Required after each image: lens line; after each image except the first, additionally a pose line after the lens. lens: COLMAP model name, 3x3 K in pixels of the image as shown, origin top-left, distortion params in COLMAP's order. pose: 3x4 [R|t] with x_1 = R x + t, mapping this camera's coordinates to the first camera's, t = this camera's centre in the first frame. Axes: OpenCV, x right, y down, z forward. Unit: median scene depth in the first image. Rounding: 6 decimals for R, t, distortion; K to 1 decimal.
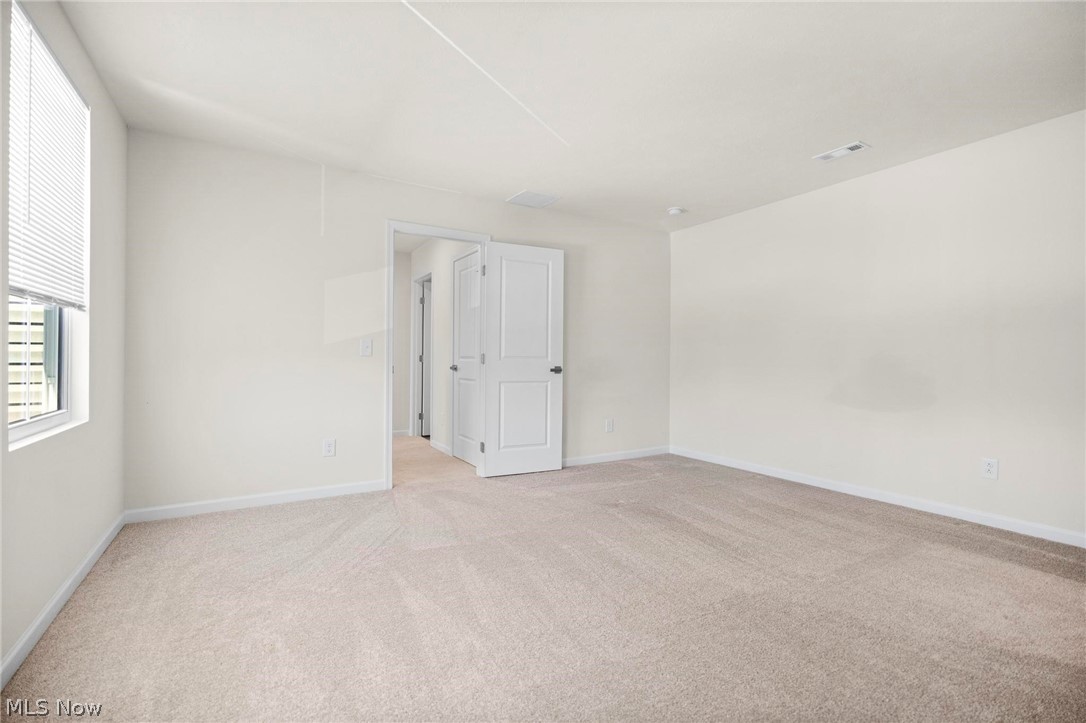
lens RADIAL K [[494.2, 0, 544.0], [0, 494.2, 363.8], [0, 0, 1]] dist [0.004199, -0.001878]
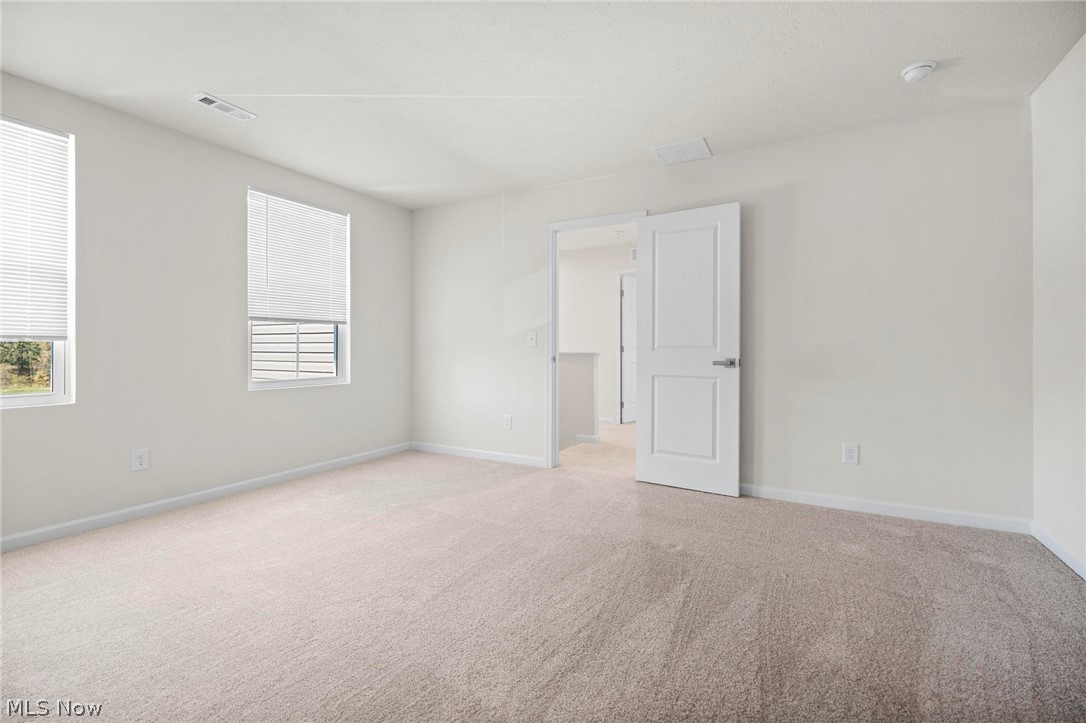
lens RADIAL K [[494.2, 0, 545.7], [0, 494.2, 354.3], [0, 0, 1]] dist [0.004199, -0.001878]
pose [[0.483618, -0.004054, -0.875270, 0.578460], [-0.009159, 0.999911, -0.009692, 0.009571], [0.875231, 0.012704, 0.483538, 0.412848]]
